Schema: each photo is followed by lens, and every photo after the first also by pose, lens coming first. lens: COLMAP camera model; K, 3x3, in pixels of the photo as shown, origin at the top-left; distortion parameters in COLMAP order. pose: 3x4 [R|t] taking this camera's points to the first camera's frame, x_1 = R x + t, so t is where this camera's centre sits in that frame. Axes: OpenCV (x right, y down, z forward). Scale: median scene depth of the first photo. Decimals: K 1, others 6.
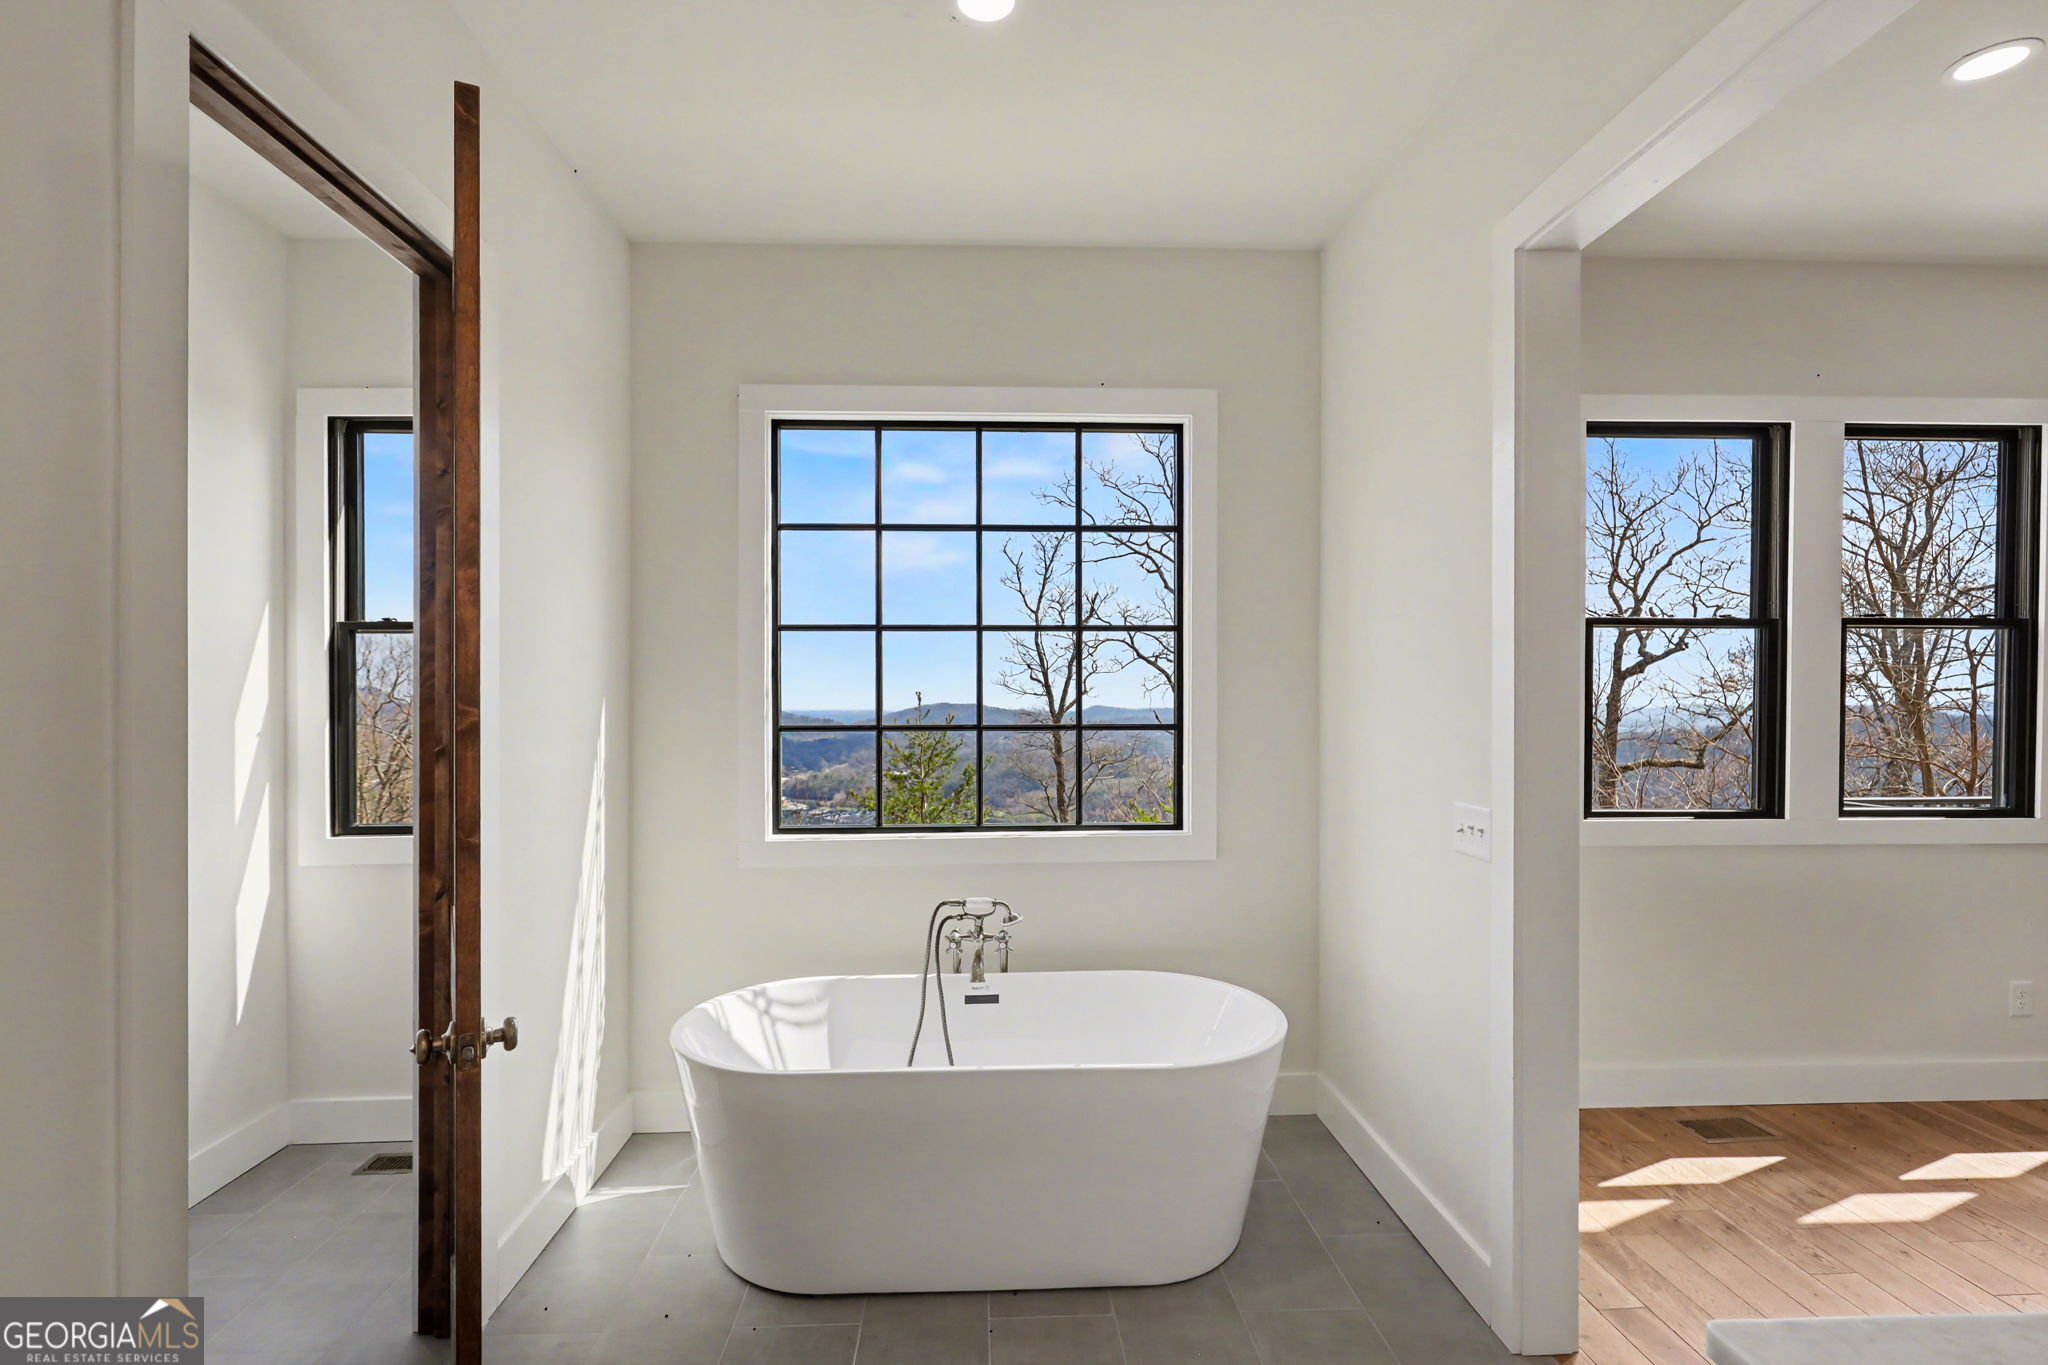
lens RADIAL K [[940.6, 0, 1017.1], [0, 940.6, 703.0], [0, 0, 1]] dist [0.019789, 0.000110]
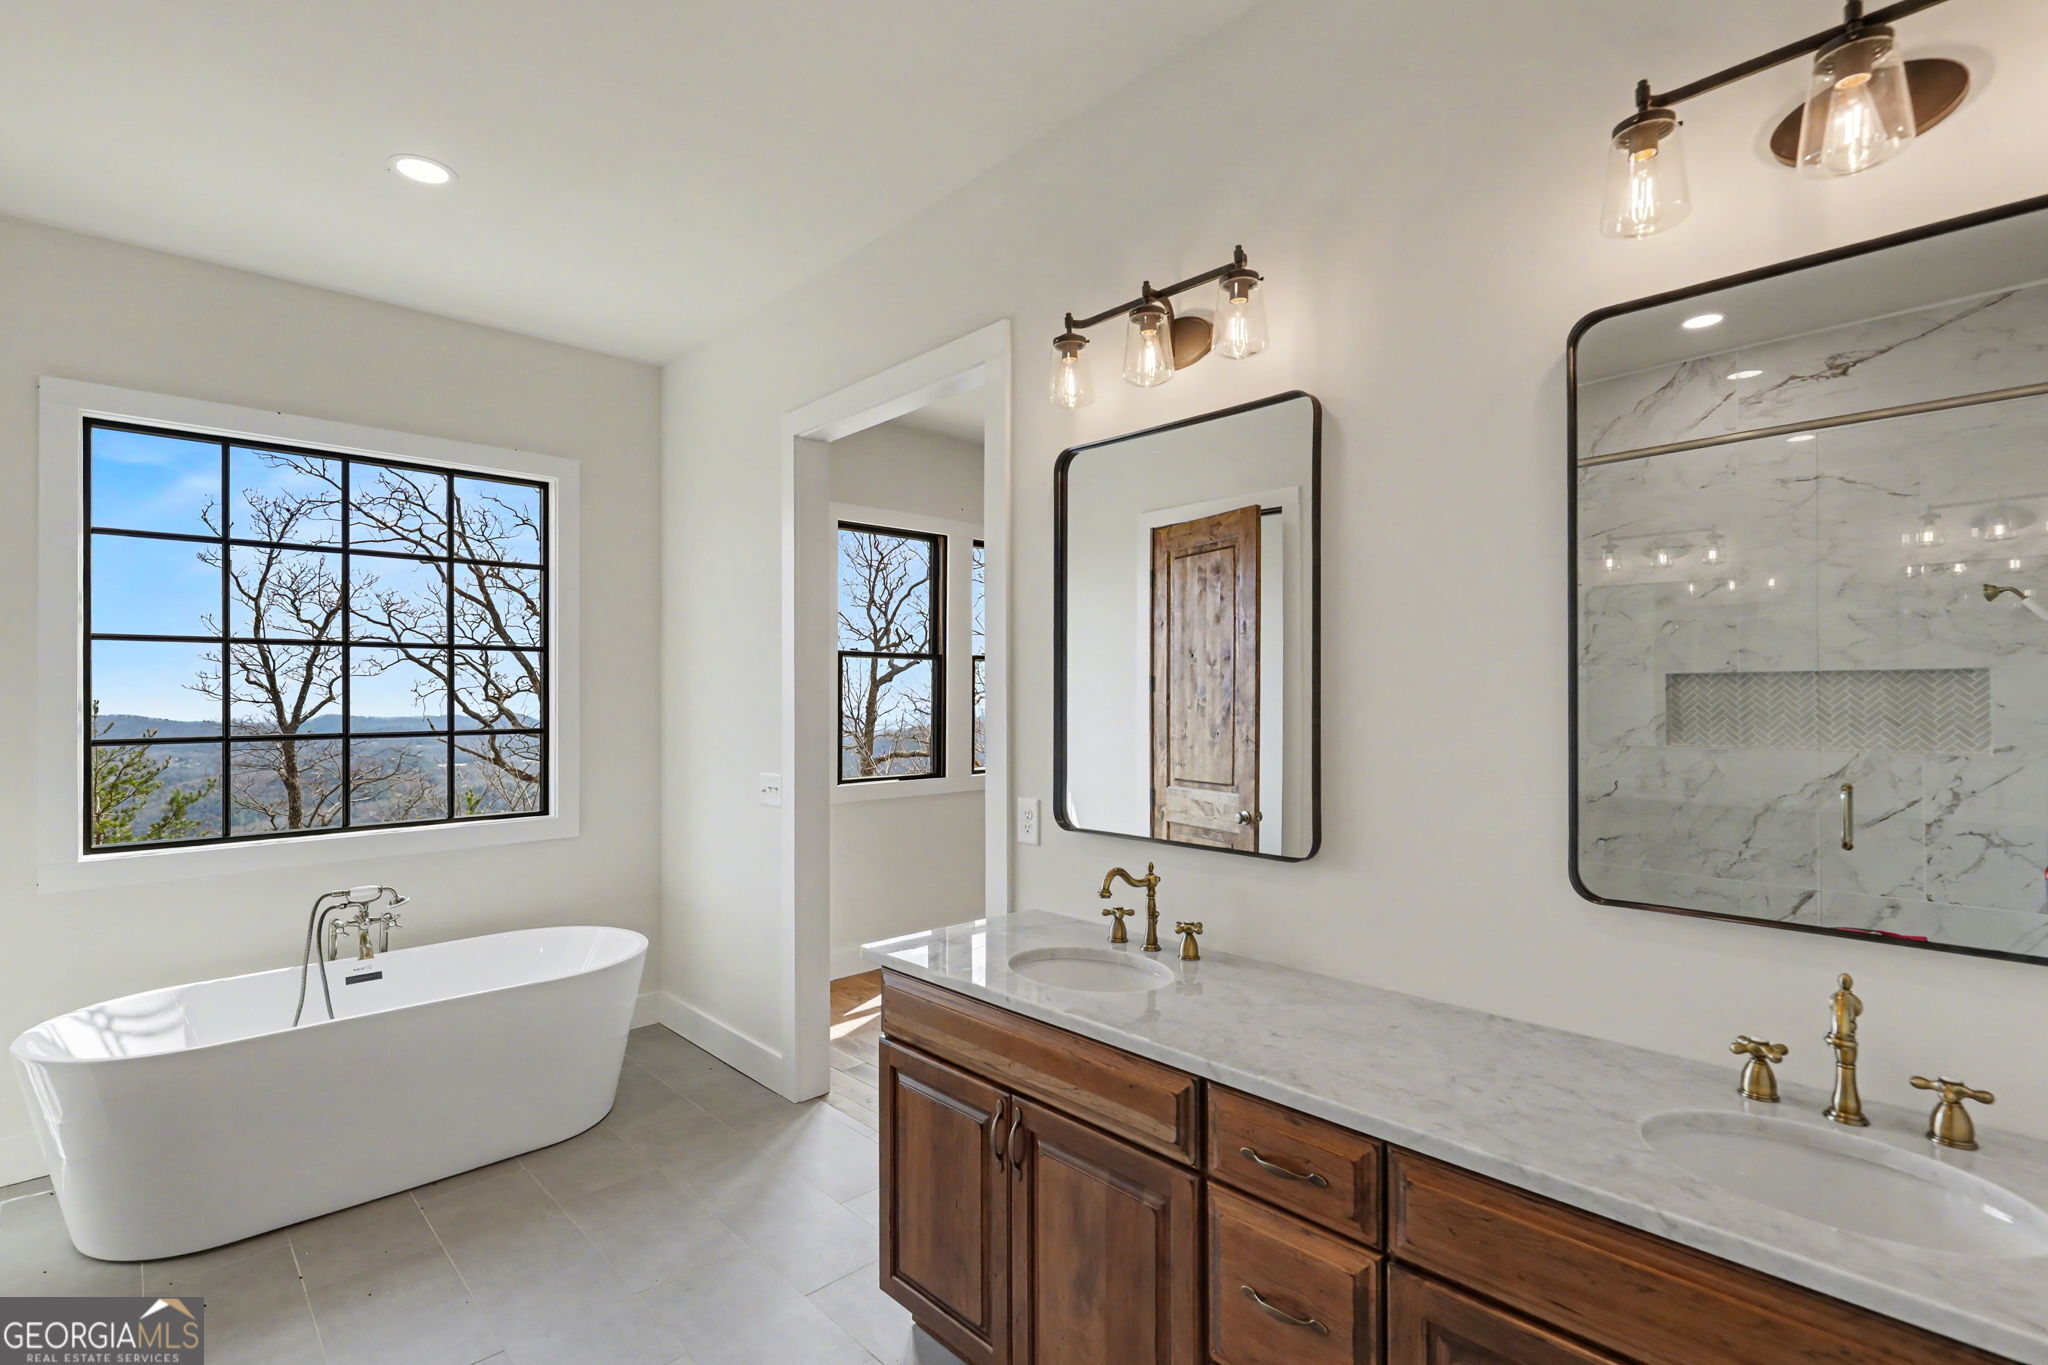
lens RADIAL K [[953.5, 0, 1028.9], [0, 953.5, 675.3], [0, 0, 1]] dist [0.000544, 0.000437]
pose [[0.750298, 0.012872, 0.660974, -0.163282], [0.009963, 0.999477, -0.030773, -0.001580], [-0.661024, 0.029674, 0.749778, -0.314803]]
